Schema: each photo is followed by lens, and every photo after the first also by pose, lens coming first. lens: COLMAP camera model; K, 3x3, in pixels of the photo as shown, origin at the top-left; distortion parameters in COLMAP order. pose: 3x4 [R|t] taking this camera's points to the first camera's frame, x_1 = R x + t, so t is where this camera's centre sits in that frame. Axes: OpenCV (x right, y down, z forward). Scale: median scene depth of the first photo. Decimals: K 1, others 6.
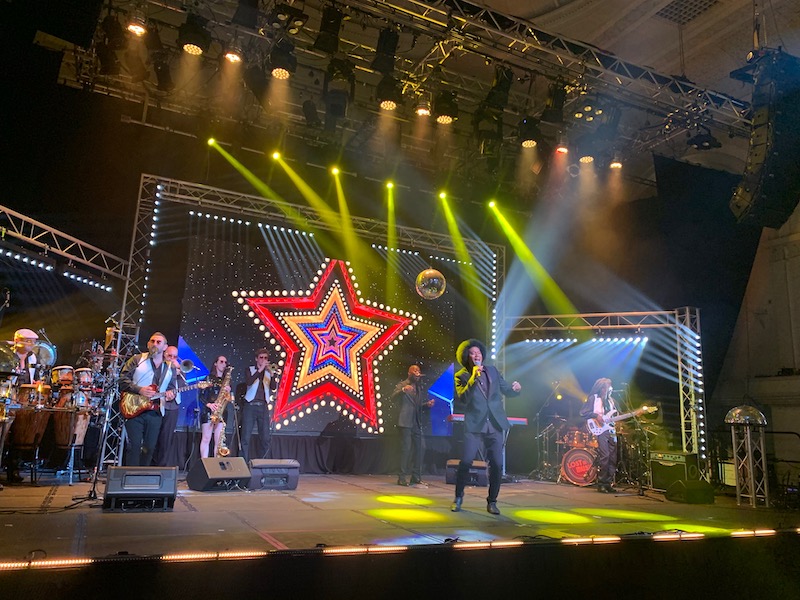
lens RADIAL K [[599.8, 0, 397.8], [0, 599.8, 295.8], [0, 0, 1]] dist [-0.000442, -0.002516]
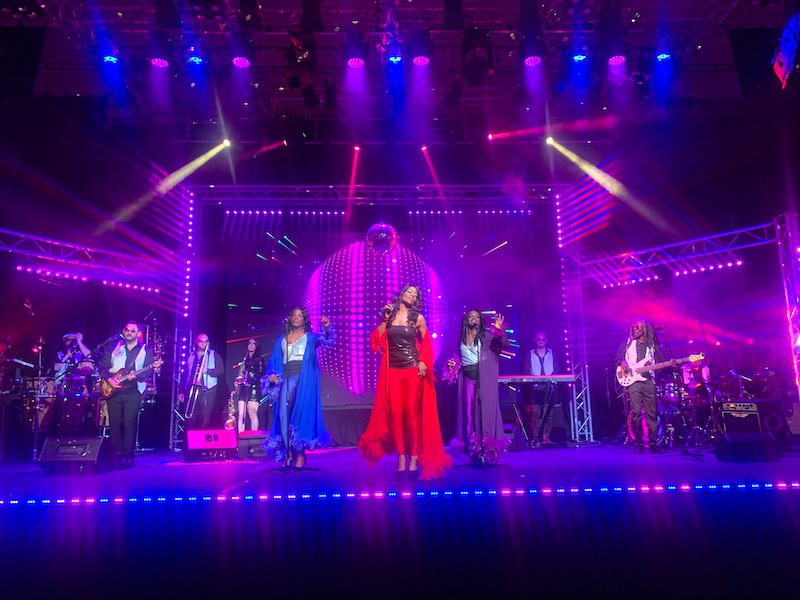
lens RADIAL K [[598.7, 0, 405.8], [0, 598.7, 300.1], [0, 0, 1]] dist [0.001995, -0.004894]
pose [[0.913816, -0.130729, -0.384513, 0.385915], [0.142813, 0.989745, 0.002903, 0.068925], [0.380190, -0.057566, 0.923115, 0.123997]]
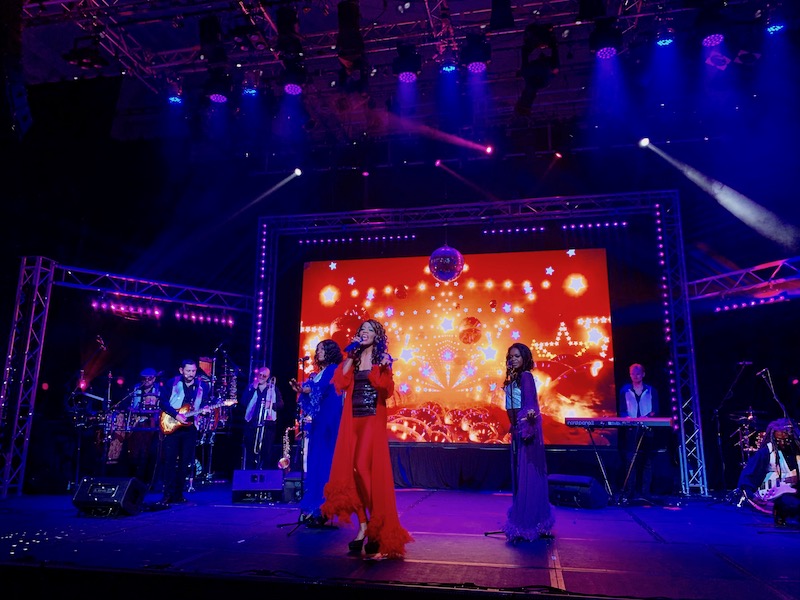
lens RADIAL K [[596.0, 0, 400.0], [0, 596.0, 300.0], [0, 0, 1]] dist [-0.002843, -0.001015]
pose [[0.796673, -0.161935, -0.582313, 0.449914], [0.154918, 0.985965, -0.062241, 0.066100], [0.584220, -0.040625, 0.810578, 0.261363]]
